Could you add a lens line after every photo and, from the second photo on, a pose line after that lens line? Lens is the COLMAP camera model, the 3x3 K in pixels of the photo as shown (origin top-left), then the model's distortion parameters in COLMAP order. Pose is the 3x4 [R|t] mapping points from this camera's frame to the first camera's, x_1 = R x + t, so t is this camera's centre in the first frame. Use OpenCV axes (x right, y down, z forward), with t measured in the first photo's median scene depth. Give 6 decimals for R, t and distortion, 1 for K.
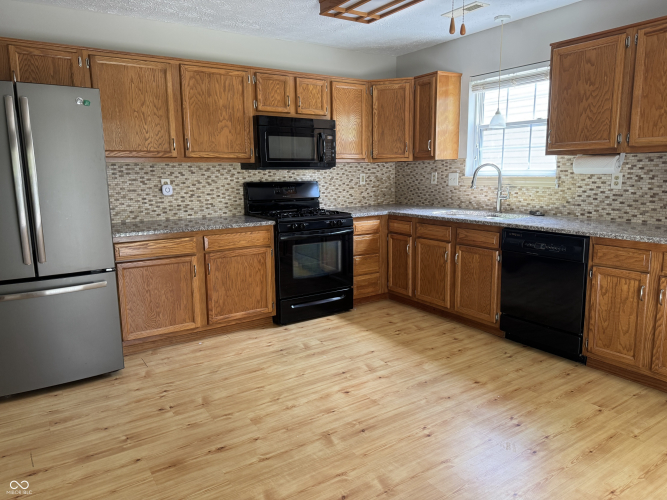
lens RADIAL K [[482.0, 0, 333.5], [0, 482.0, 250.0], [0, 0, 1]] dist [0.098552, -0.121245]
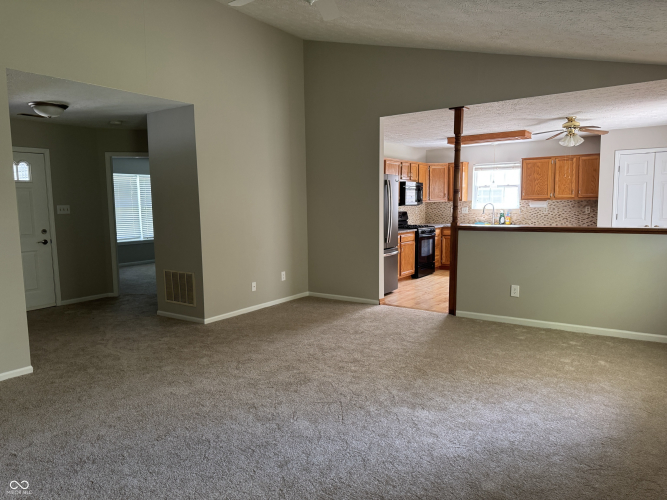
lens RADIAL K [[482.0, 0, 333.5], [0, 482.0, 250.0], [0, 0, 1]] dist [0.098552, -0.121245]
pose [[0.930907, -0.036948, 0.363383, -1.400217], [0.061600, 0.996501, -0.056485, 0.147339], [-0.360025, 0.074967, 0.929926, -0.987604]]
